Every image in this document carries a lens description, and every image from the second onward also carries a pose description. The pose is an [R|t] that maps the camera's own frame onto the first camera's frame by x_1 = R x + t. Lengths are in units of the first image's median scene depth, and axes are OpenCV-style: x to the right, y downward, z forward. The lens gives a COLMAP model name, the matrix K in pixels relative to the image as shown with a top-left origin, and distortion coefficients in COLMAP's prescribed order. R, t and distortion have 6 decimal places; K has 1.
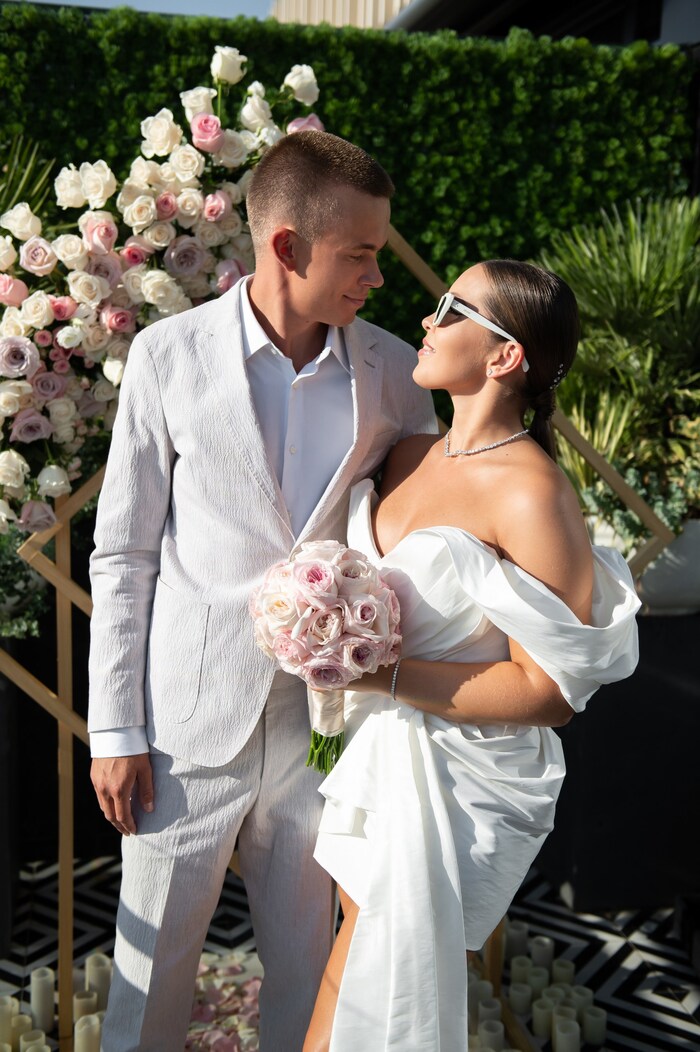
lens RADIAL K [[1264.4, 0, 350.0], [0, 1264.4, 526.0], [0, 0, 1]] dist [0.017065, 0.126132]
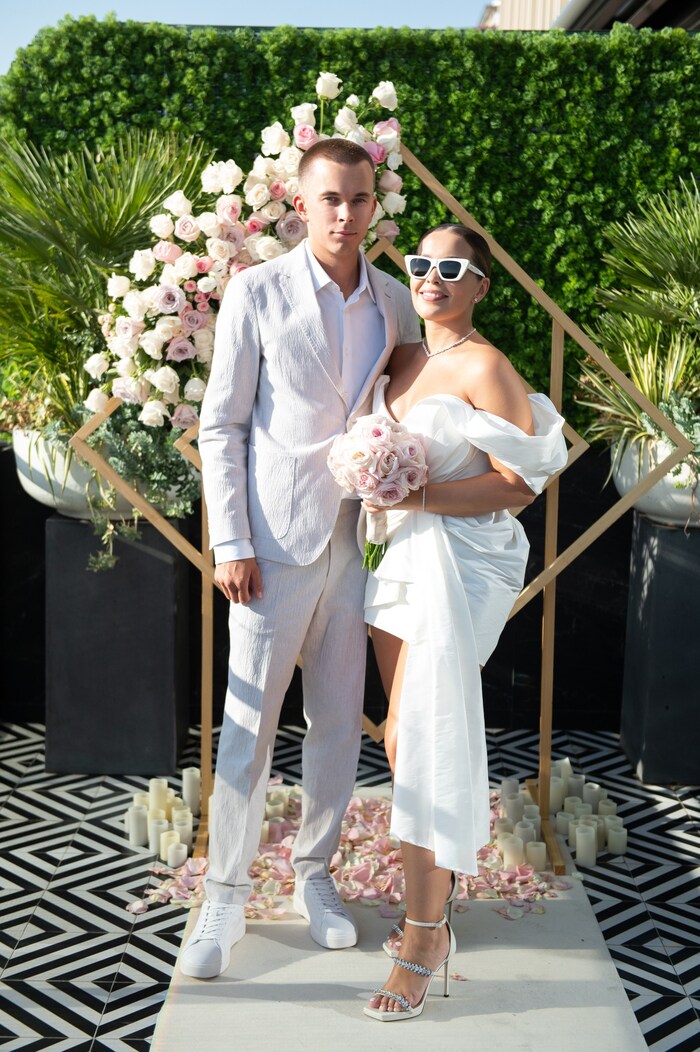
lens RADIAL K [[1527.6, 0, 350.0], [0, 1527.6, 526.0], [0, 0, 1]] dist [0.031139, 0.071708]
pose [[0.977879, 0.022815, -0.207925, 0.202911], [-0.025386, 0.999631, -0.009704, 0.090710], [0.207627, 0.014767, 0.978097, -0.432612]]
